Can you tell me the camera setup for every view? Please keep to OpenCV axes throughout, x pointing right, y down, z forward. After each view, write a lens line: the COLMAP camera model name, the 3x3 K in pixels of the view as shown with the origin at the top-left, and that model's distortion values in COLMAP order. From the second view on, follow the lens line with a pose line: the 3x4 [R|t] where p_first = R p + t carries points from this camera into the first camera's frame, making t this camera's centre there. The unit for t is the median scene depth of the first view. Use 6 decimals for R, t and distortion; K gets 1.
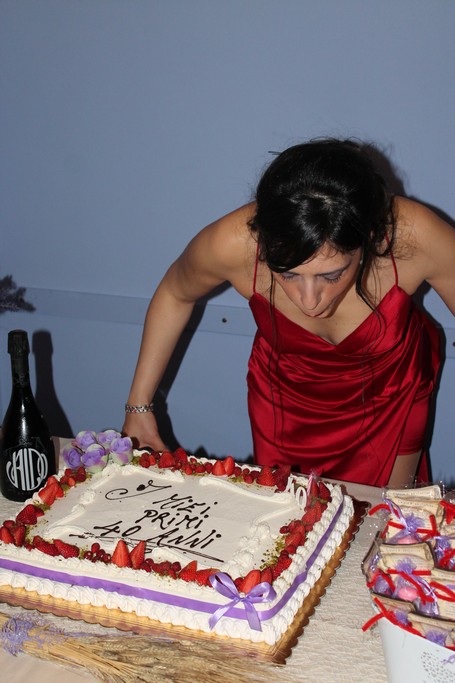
lens RADIAL K [[1034.4, 0, 226.2], [0, 1034.4, 325.7], [0, 0, 1]] dist [0.004927, 0.000000]
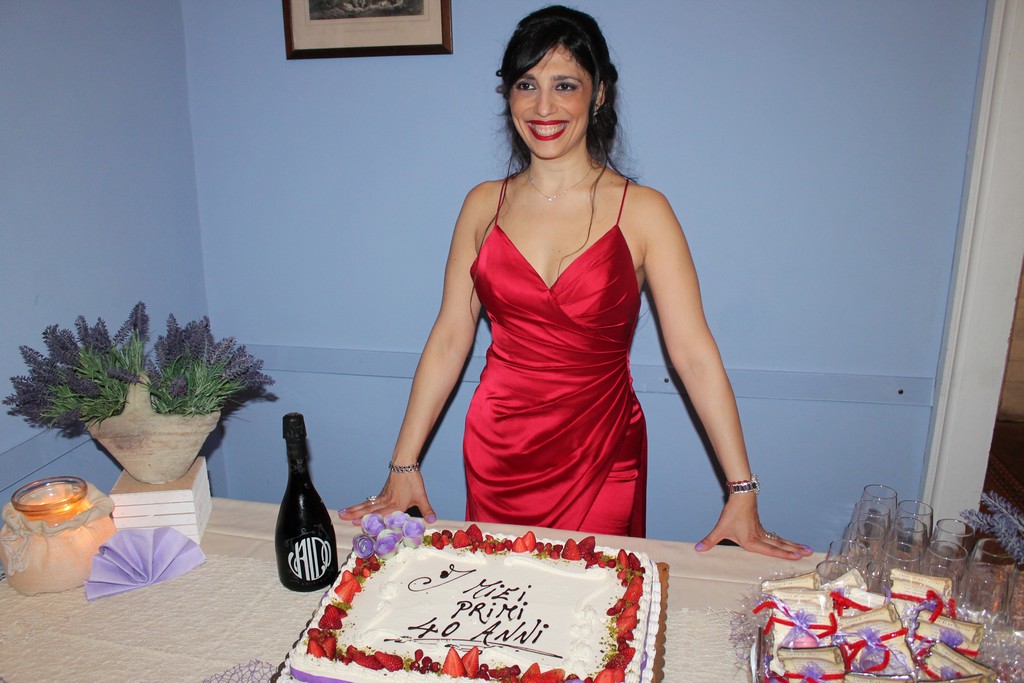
lens RADIAL K [[846.8, 0, 513.4], [0, 846.8, 352.5], [0, 0, 1]] dist [-0.153354, 0.123620]
pose [[0.981160, -0.052910, 0.185813, -0.160852], [0.049585, 0.998516, 0.022503, -0.063590], [-0.186727, -0.012866, 0.982328, 0.253366]]
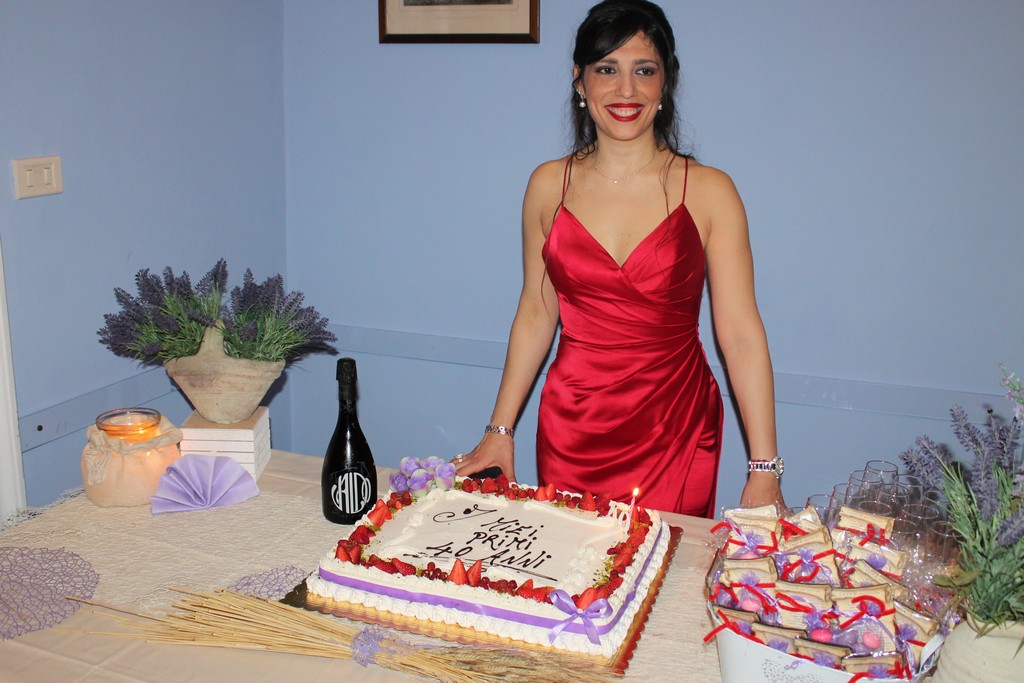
lens RADIAL K [[1012.9, 0, 516.4], [0, 1012.9, 336.2], [0, 0, 1]] dist [-0.089329, 0.000000]
pose [[0.998414, 0.021130, 0.052179, -0.095104], [-0.019160, 0.999096, -0.037958, 0.020194], [-0.052934, 0.036898, 0.997916, -0.018686]]
